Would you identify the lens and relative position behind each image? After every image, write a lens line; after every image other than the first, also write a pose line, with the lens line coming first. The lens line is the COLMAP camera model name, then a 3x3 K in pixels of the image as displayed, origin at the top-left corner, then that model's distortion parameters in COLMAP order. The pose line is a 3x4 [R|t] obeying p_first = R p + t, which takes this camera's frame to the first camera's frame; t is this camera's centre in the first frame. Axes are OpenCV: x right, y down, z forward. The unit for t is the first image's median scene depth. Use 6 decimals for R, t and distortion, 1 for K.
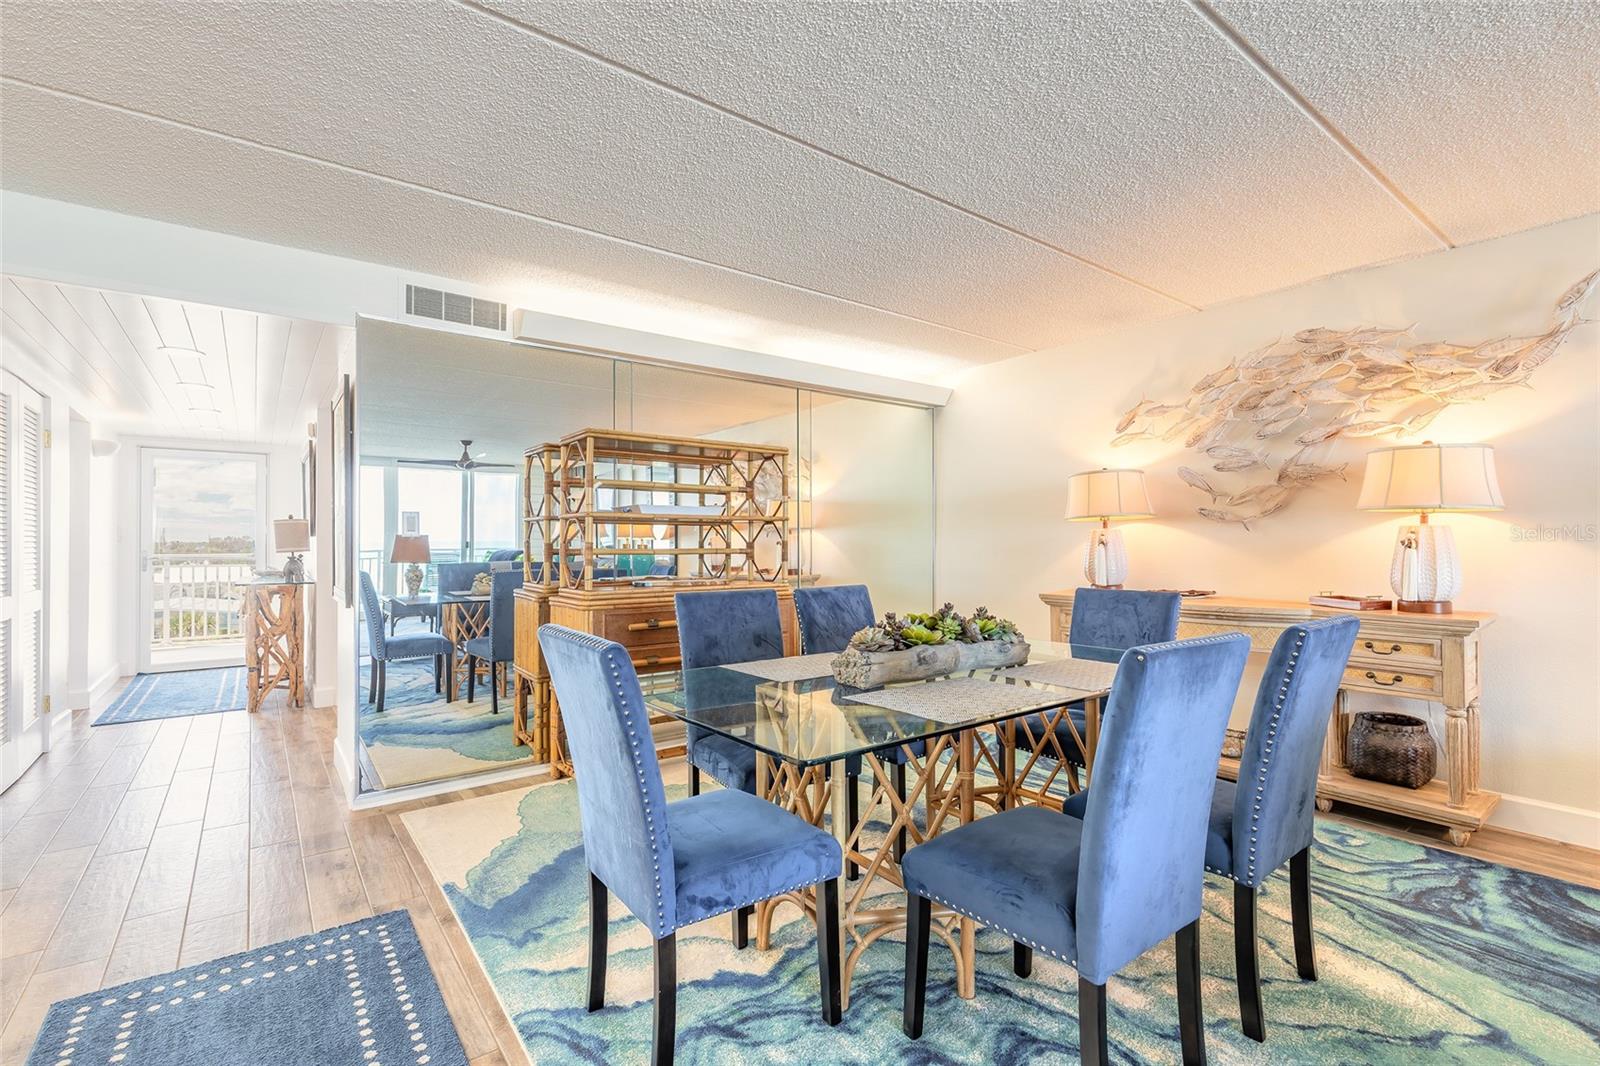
lens RADIAL K [[709.9, 0, 769.7], [0, 709.9, 537.9], [0, 0, 1]] dist [0.011221, -0.000070]
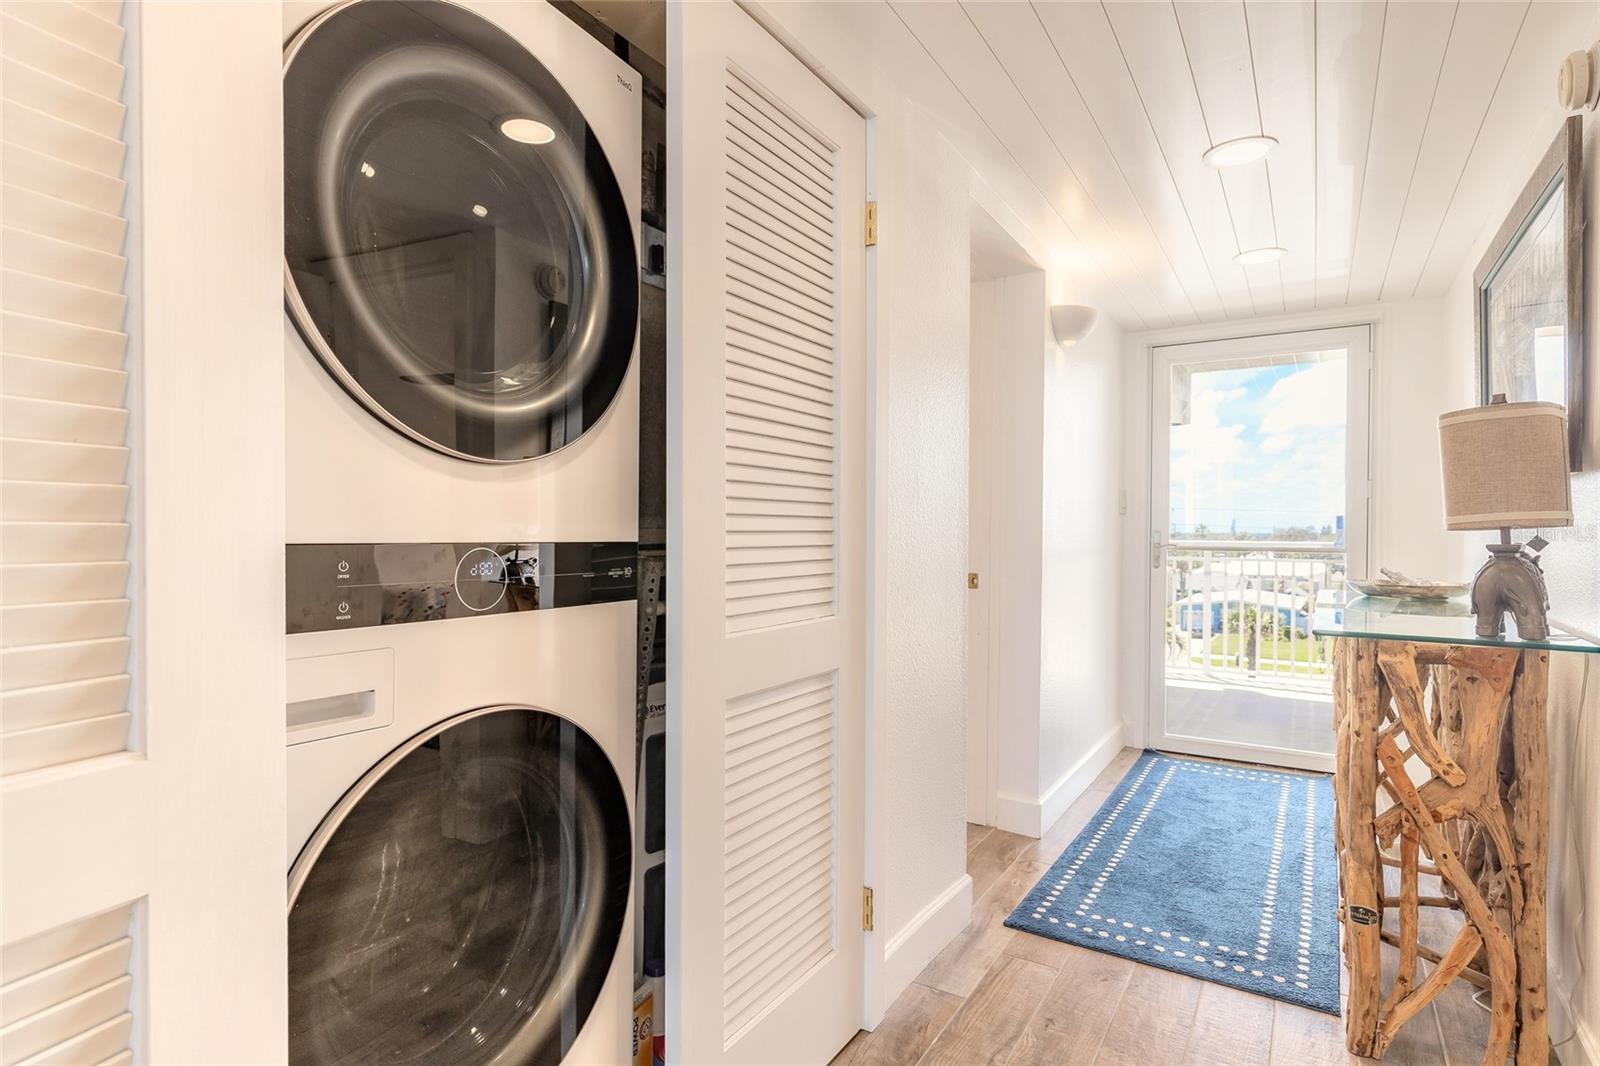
lens RADIAL K [[841.9, 0, 803.9], [0, 841.9, 536.7], [0, 0, 1]] dist [0.008799, 0.000212]
pose [[0.387913, 0.009239, -0.921650, -0.448267], [-0.001419, 0.999955, 0.009427, 0.019959], [0.921695, -0.002349, 0.387909, 0.590112]]
